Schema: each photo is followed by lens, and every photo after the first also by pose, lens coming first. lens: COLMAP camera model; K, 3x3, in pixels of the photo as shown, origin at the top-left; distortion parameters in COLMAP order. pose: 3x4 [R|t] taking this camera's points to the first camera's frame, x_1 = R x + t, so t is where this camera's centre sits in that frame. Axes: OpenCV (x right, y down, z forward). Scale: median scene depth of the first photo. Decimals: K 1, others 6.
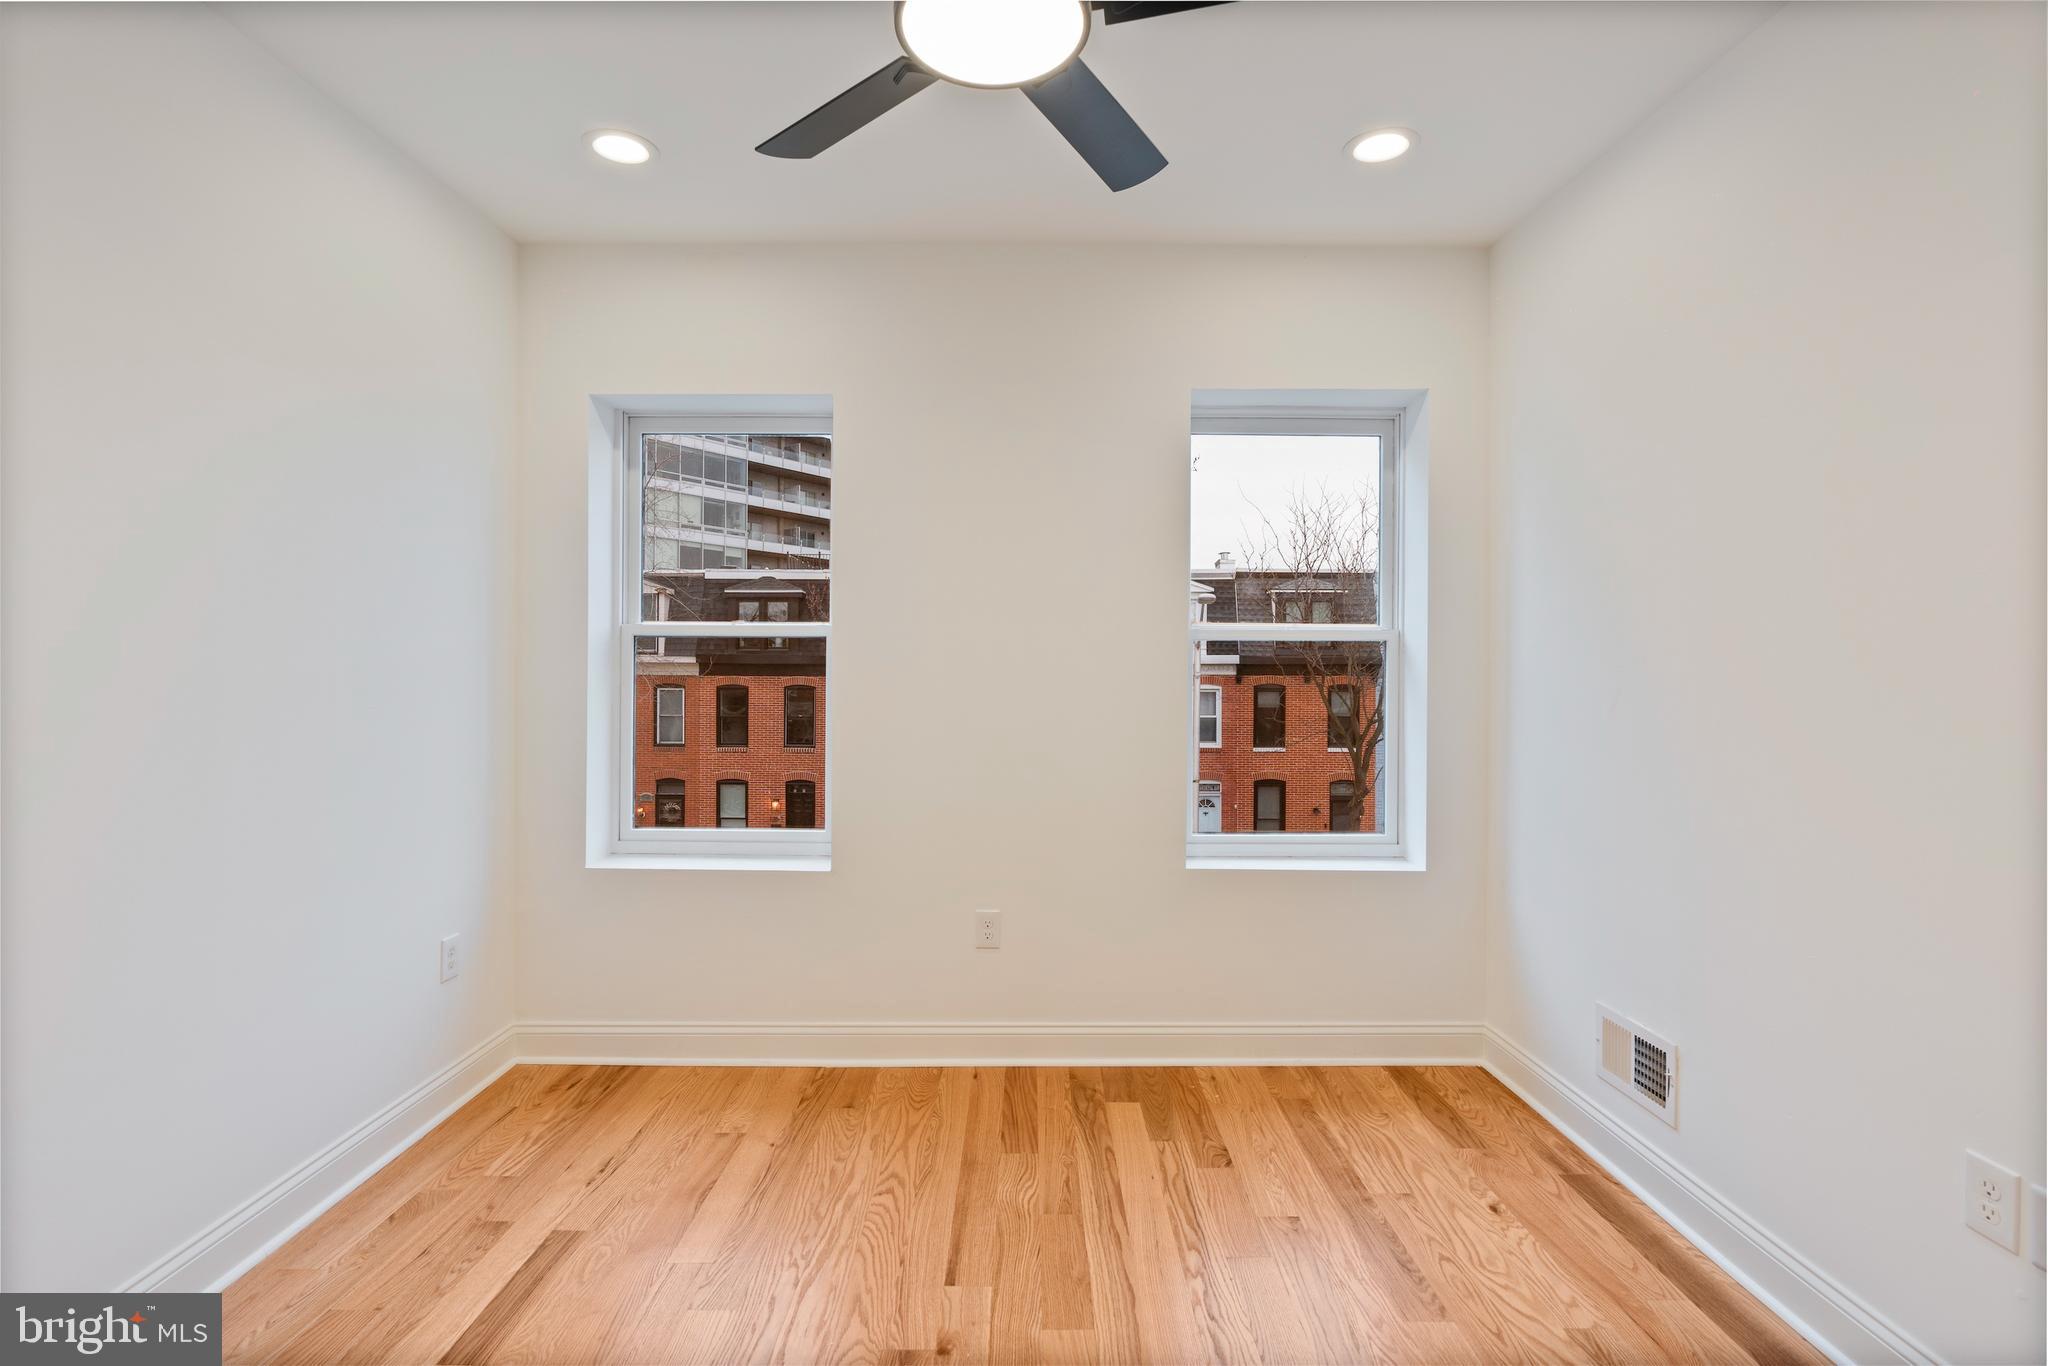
lens RADIAL K [[918.5, 0, 1018.9], [0, 918.5, 678.3], [0, 0, 1]] dist [-0.010892, 0.003430]
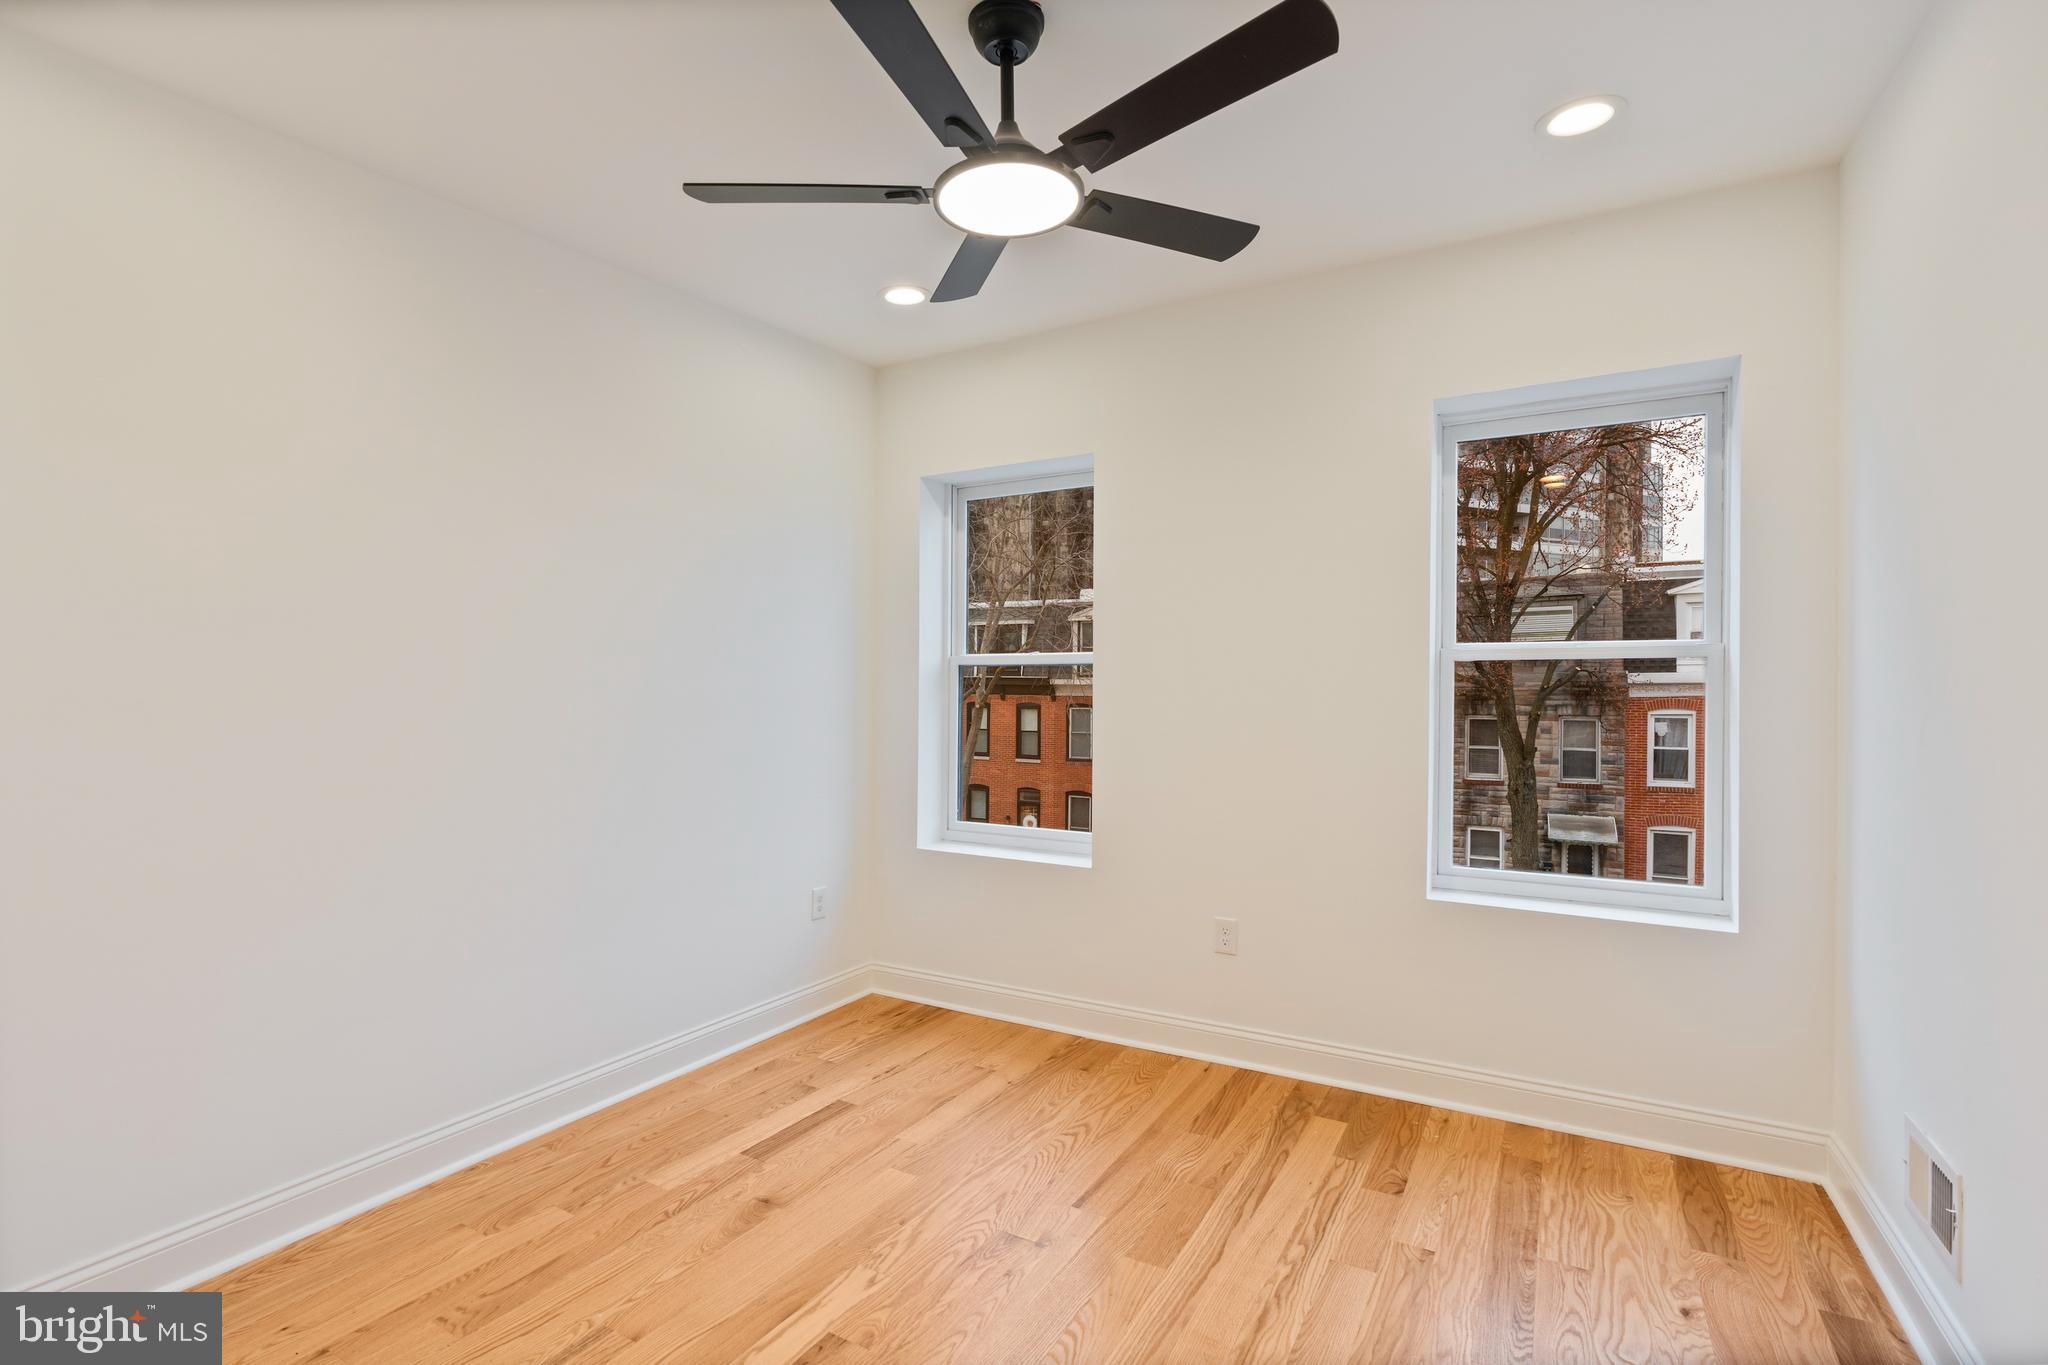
lens RADIAL K [[918.5, 0, 993.0], [0, 918.5, 698.0], [0, 0, 1]] dist [-0.010892, 0.003430]
pose [[0.865959, 0.002033, -0.500110, 0.293581], [-0.003837, 0.999989, -0.002578, 0.000987], [0.500100, 0.004152, 0.865958, -0.063878]]
